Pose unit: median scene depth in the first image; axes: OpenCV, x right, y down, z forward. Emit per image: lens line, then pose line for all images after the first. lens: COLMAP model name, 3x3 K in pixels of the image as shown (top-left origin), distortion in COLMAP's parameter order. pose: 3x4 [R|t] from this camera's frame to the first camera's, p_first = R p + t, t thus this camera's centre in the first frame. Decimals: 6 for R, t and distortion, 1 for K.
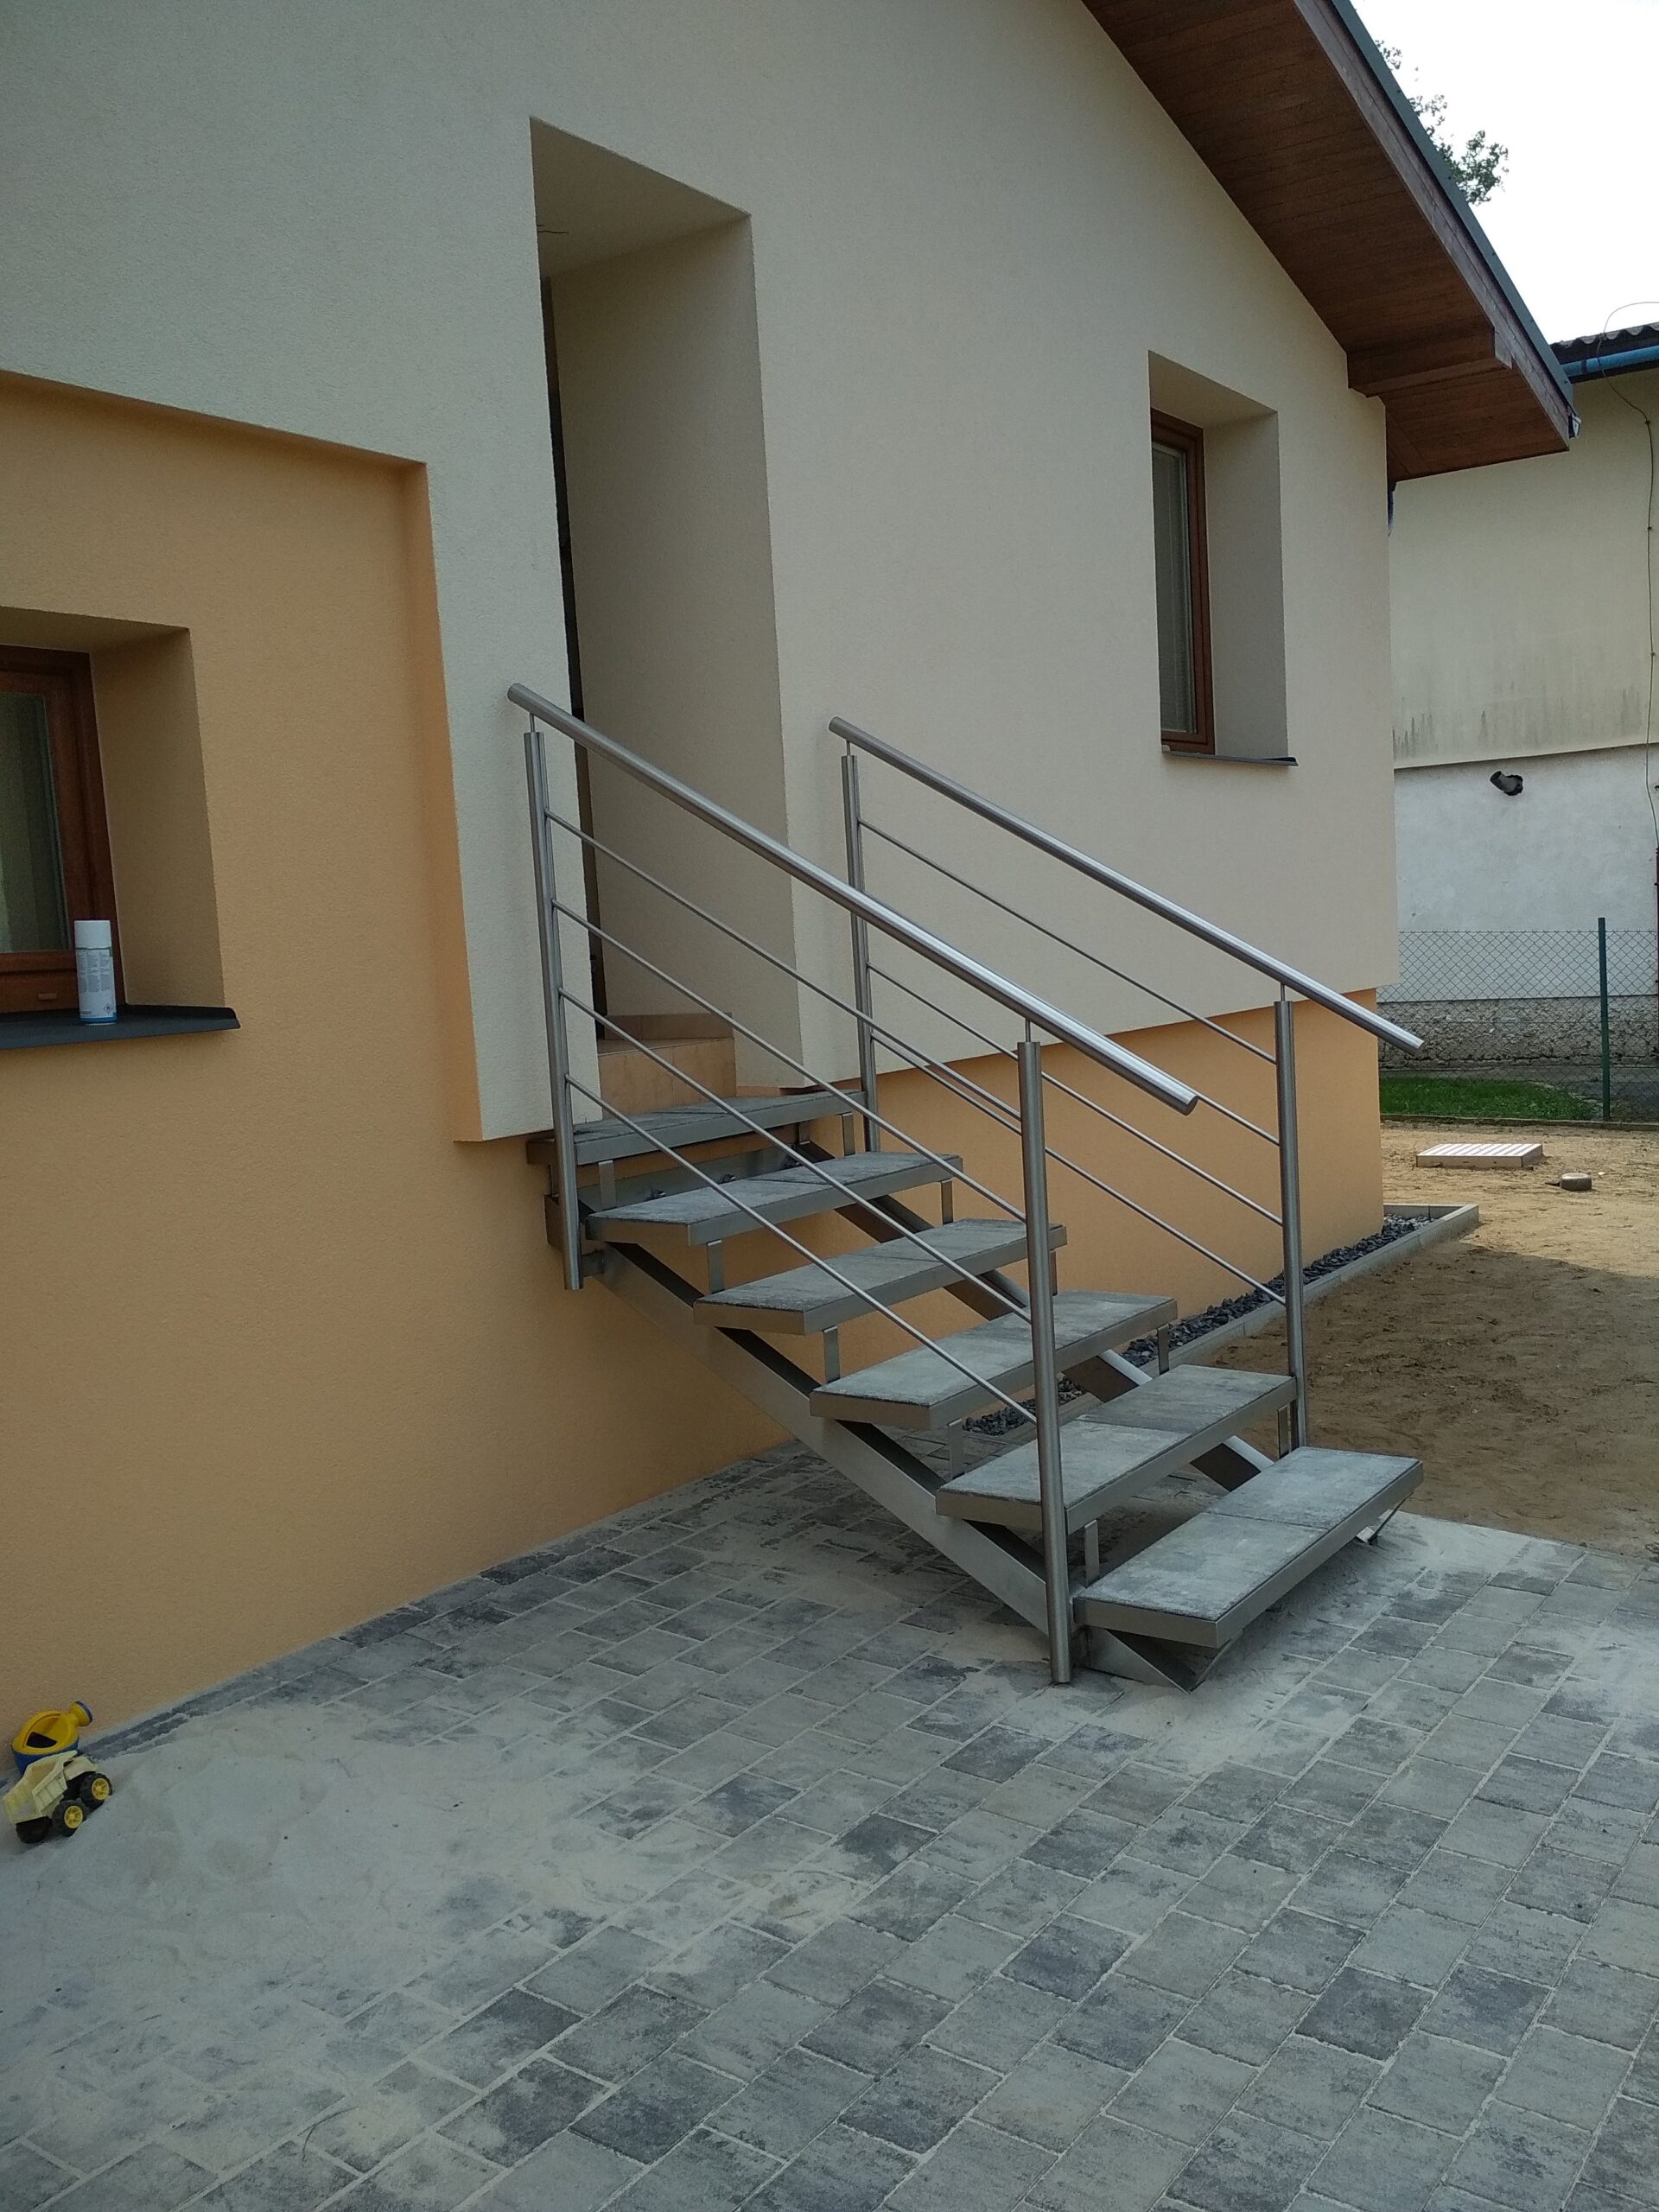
lens RADIAL K [[1981.2, 0, 839.1], [0, 1981.2, 1100.0], [0, 0, 1]] dist [0.091511, -0.202276]
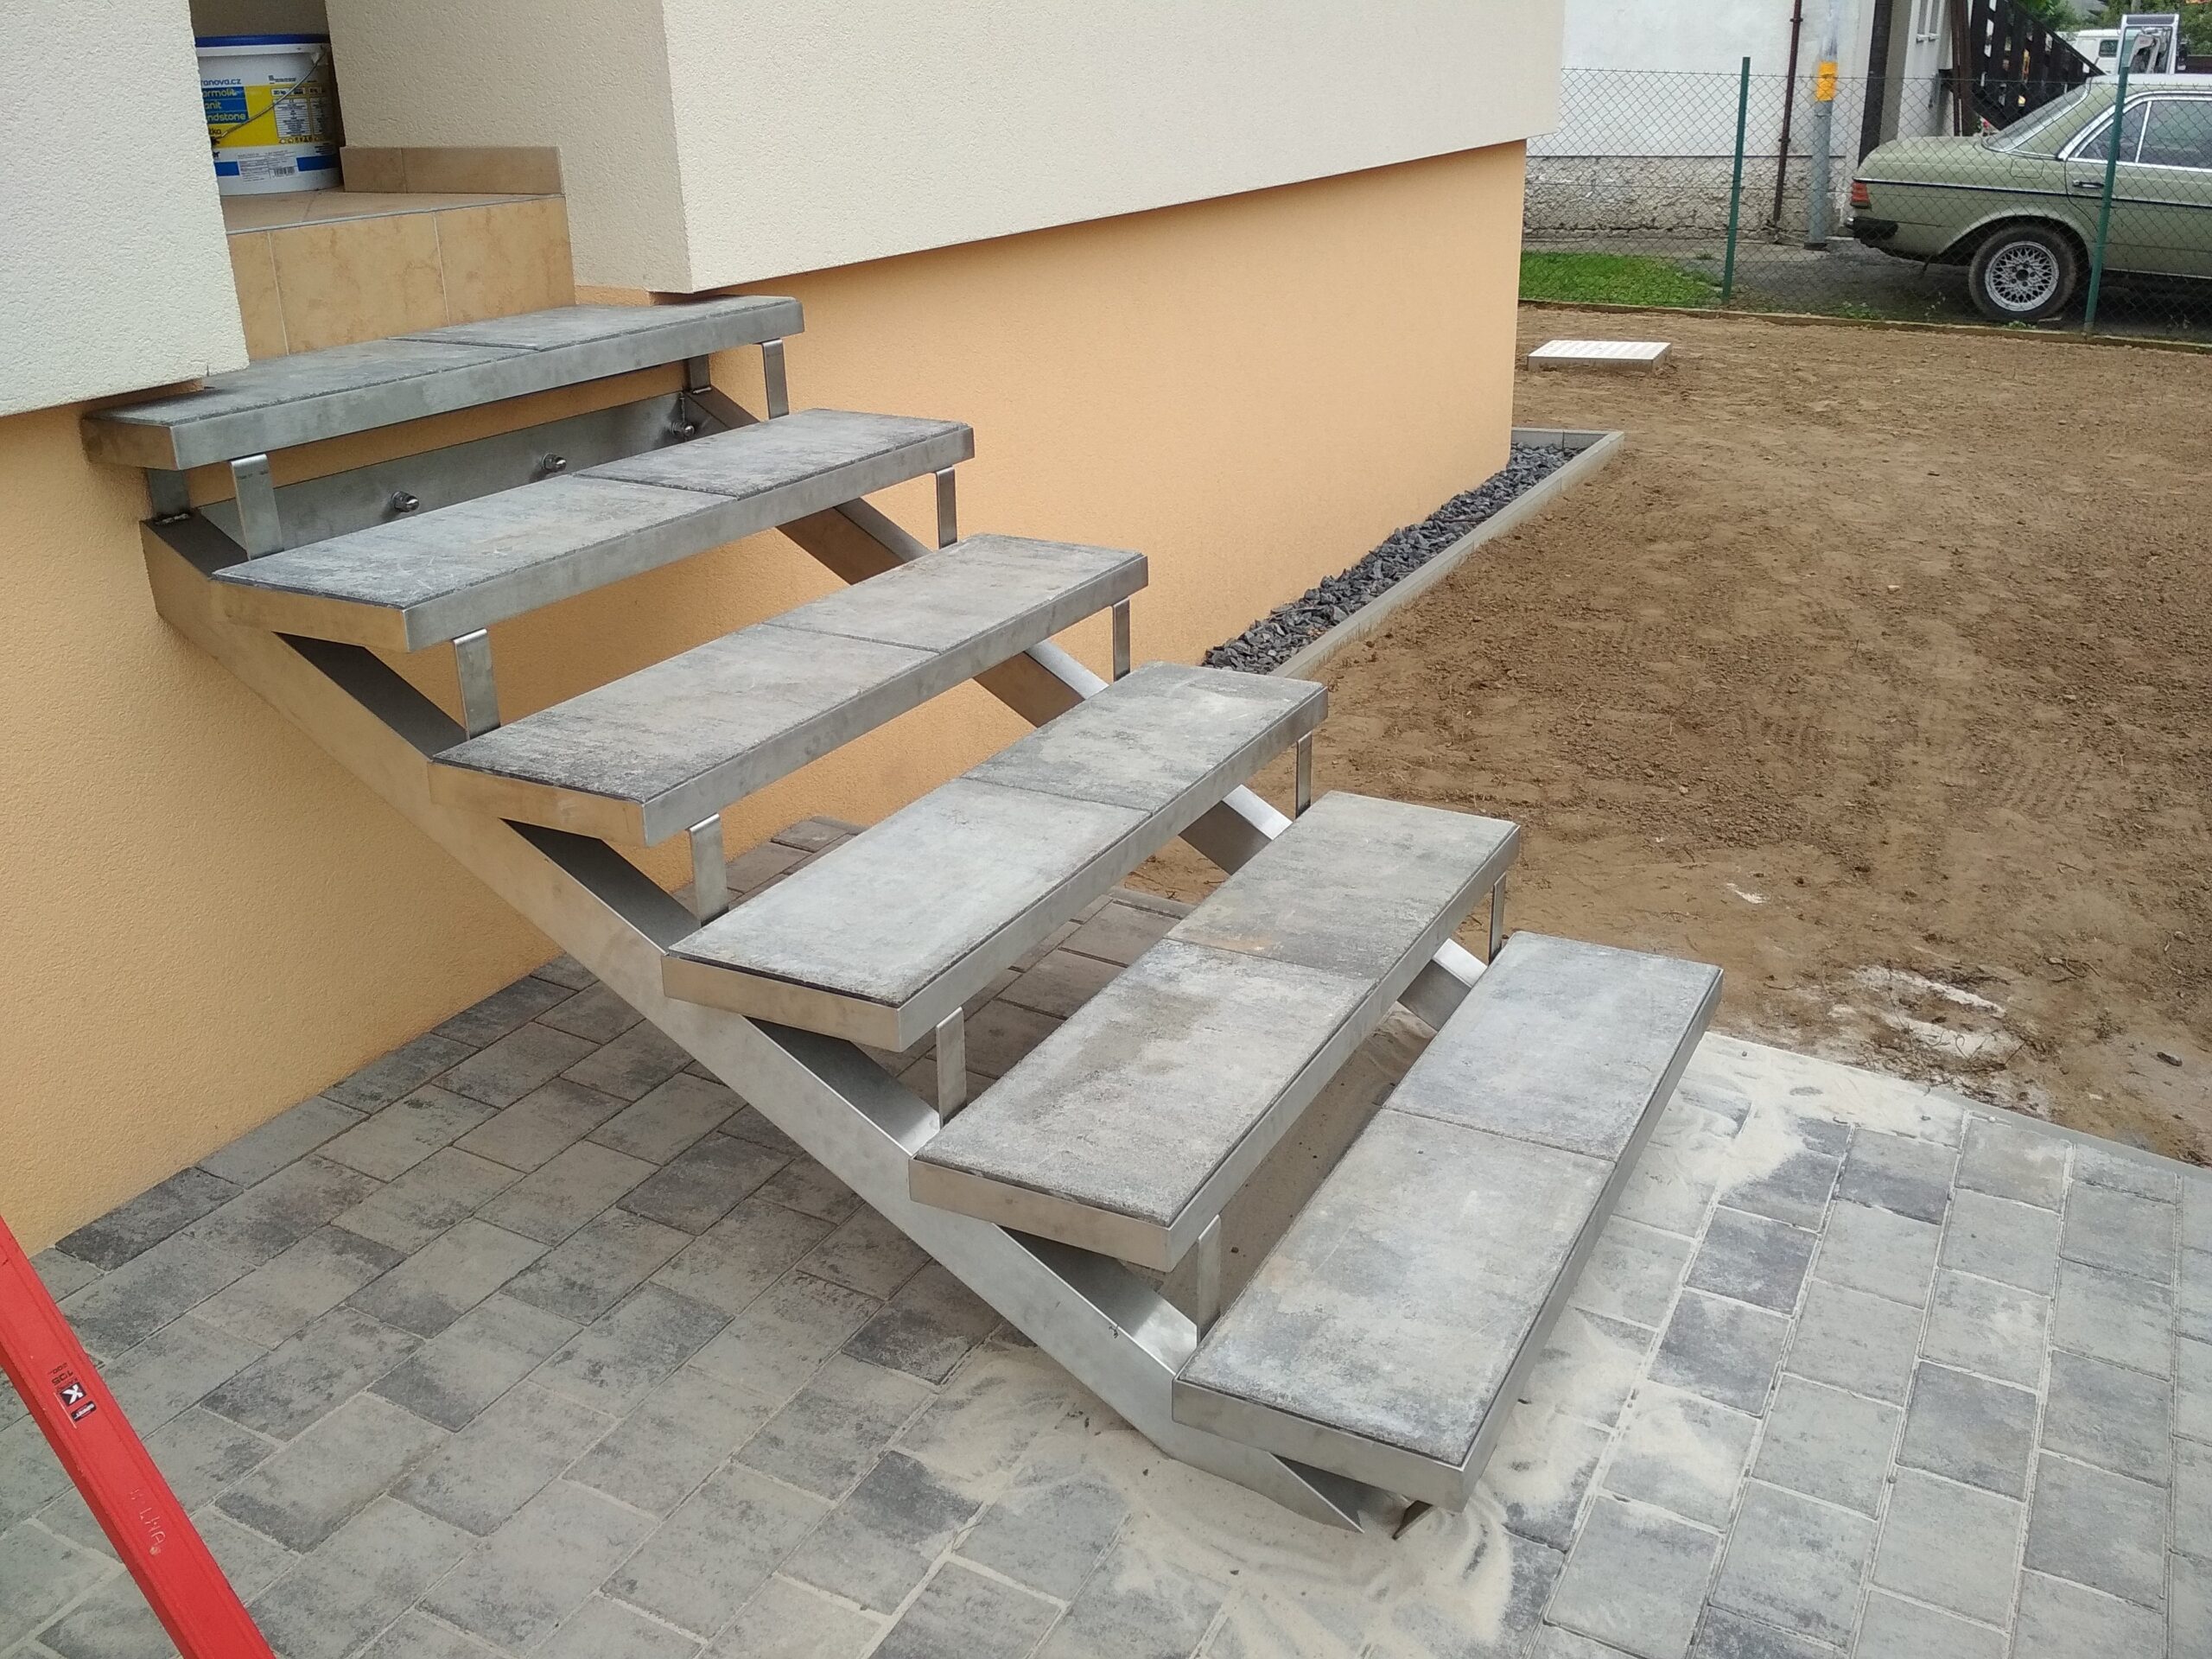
lens RADIAL K [[1981.2, 0, 1119.1], [0, 1981.2, 826.3], [0, 0, 1]] dist [0.091511, -0.202276]
pose [[0.991510, -0.012300, 0.129445, 0.034781], [-0.024239, 0.960580, 0.276944, -0.025987], [-0.127748, -0.277730, 0.952127, 0.495216]]
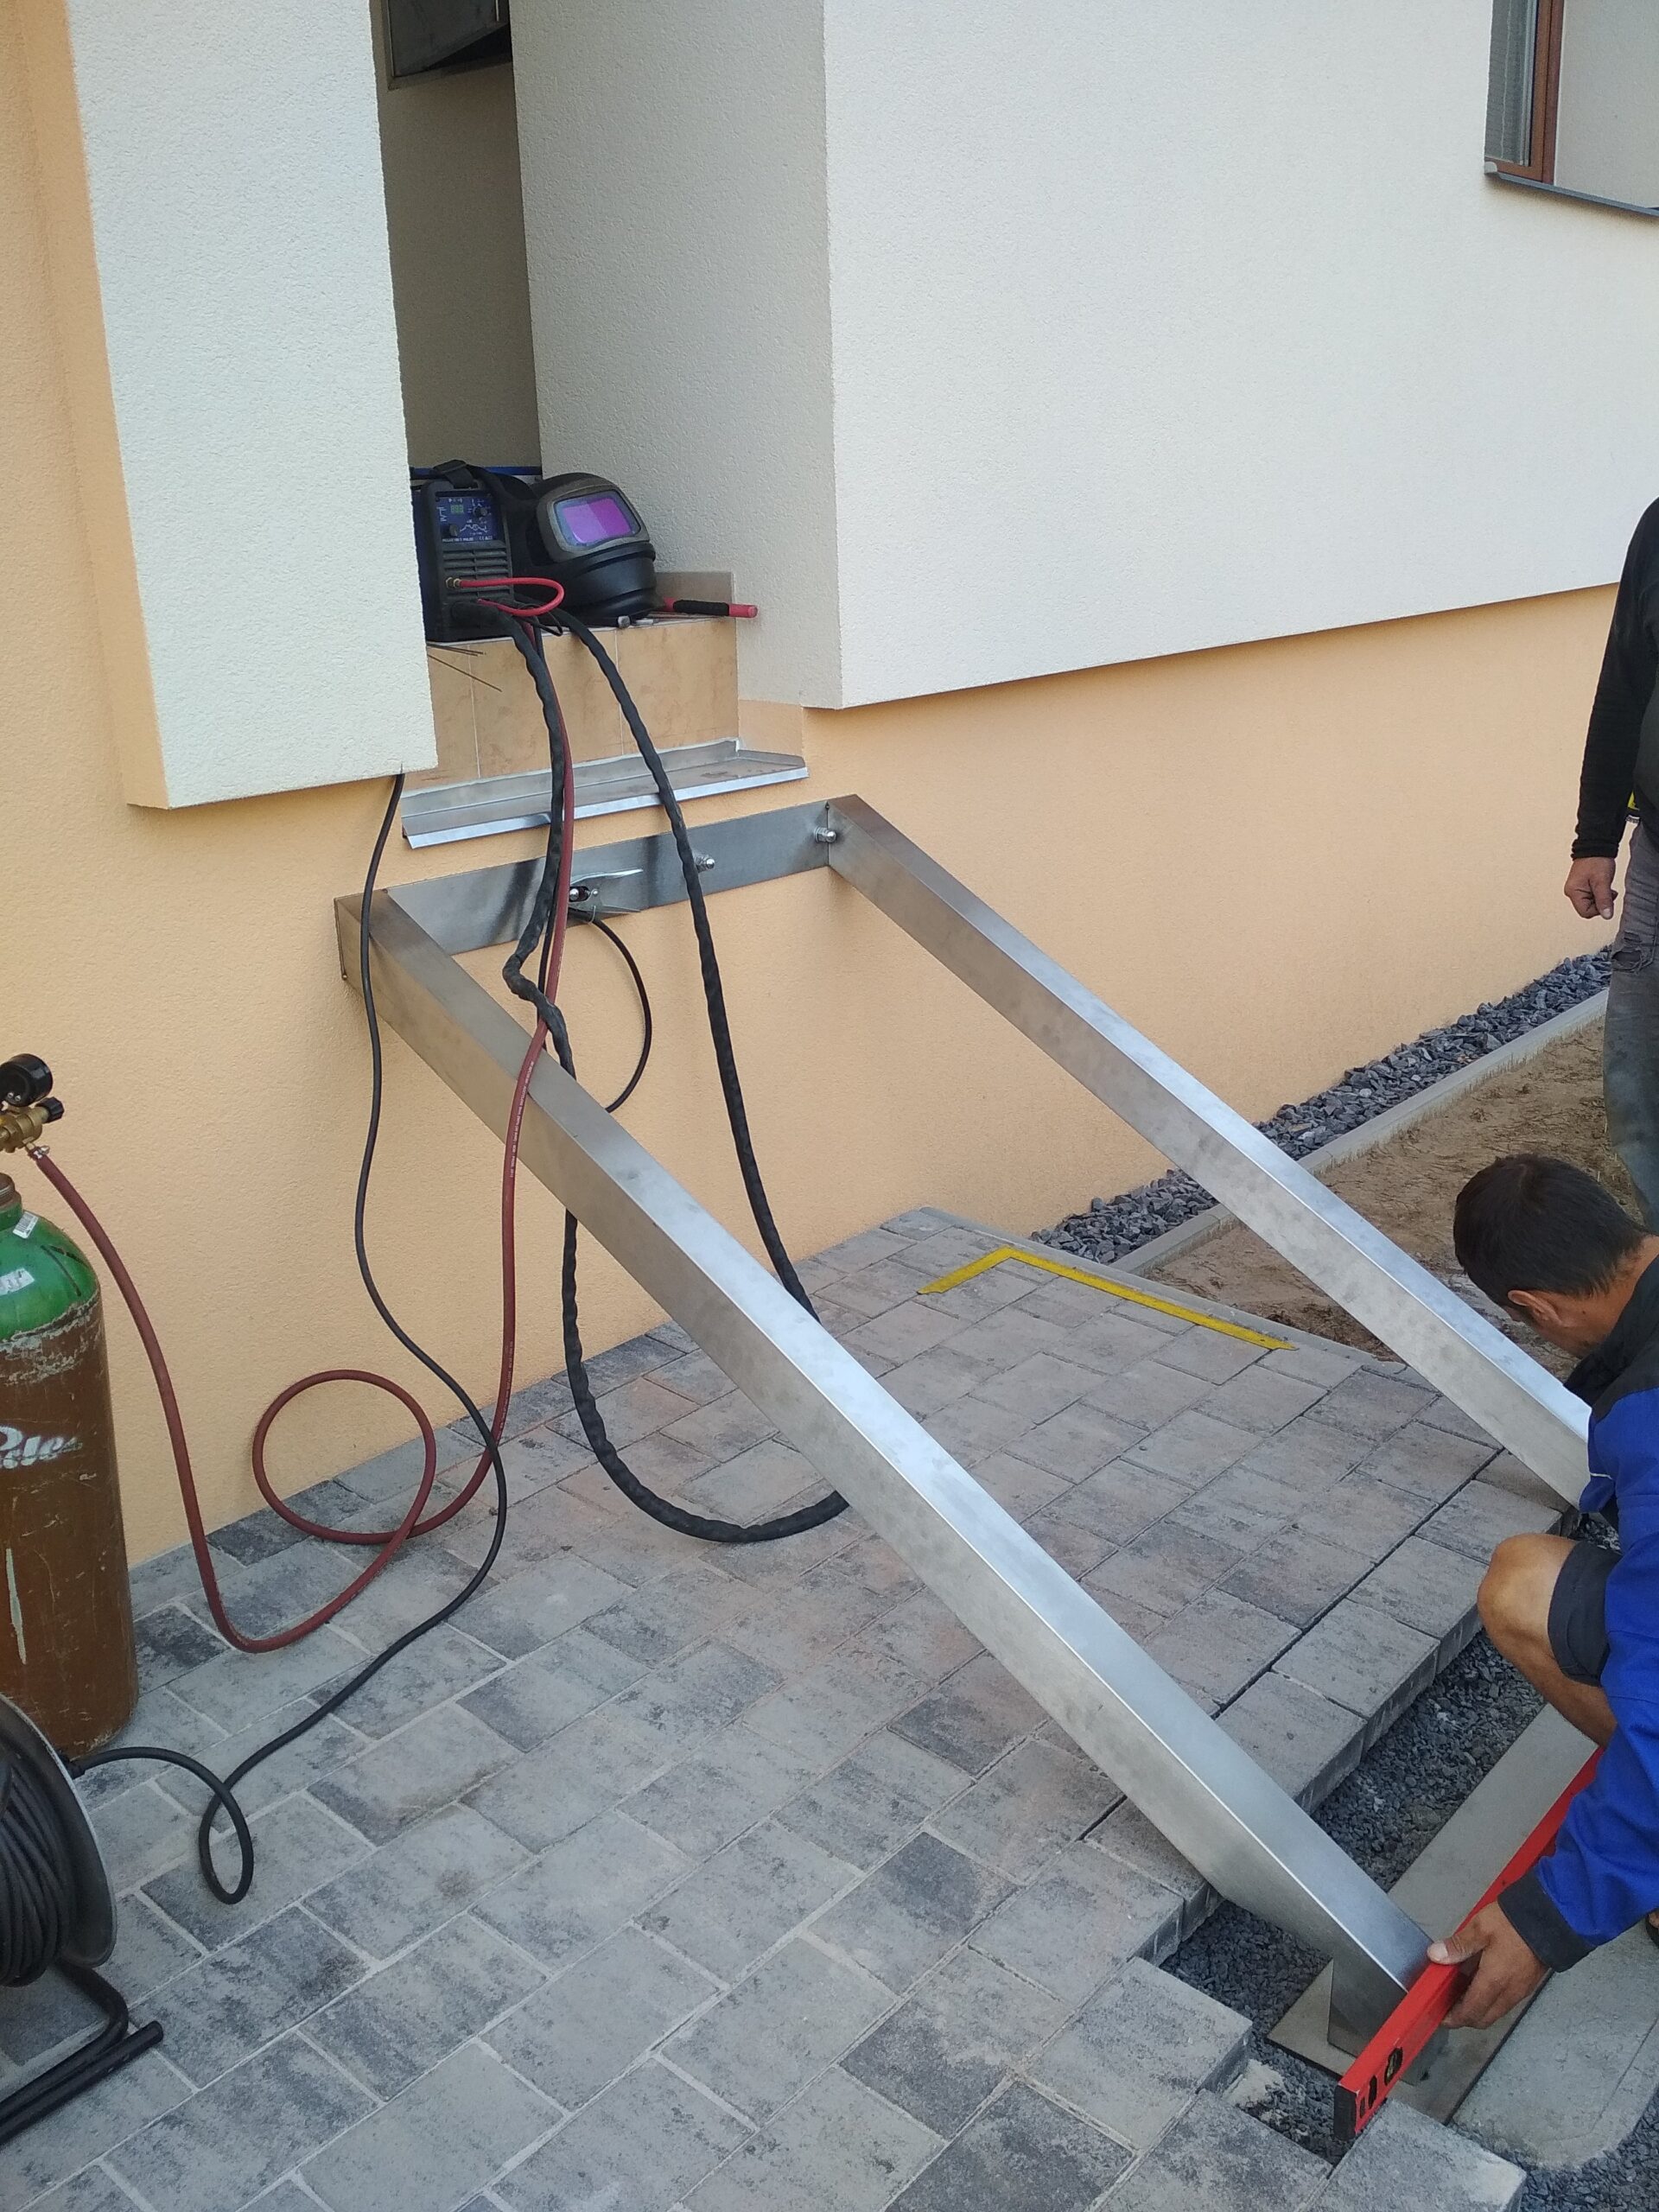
lens RADIAL K [[1981.2, 0, 837.6], [0, 1981.2, 1111.0], [0, 0, 1]] dist [0.091511, -0.202276]
pose [[0.993856, 0.062909, -0.091069, 0.053729], [-0.040875, 0.973221, 0.226209, -0.029079], [0.102861, -0.221096, 0.969812, 0.479722]]
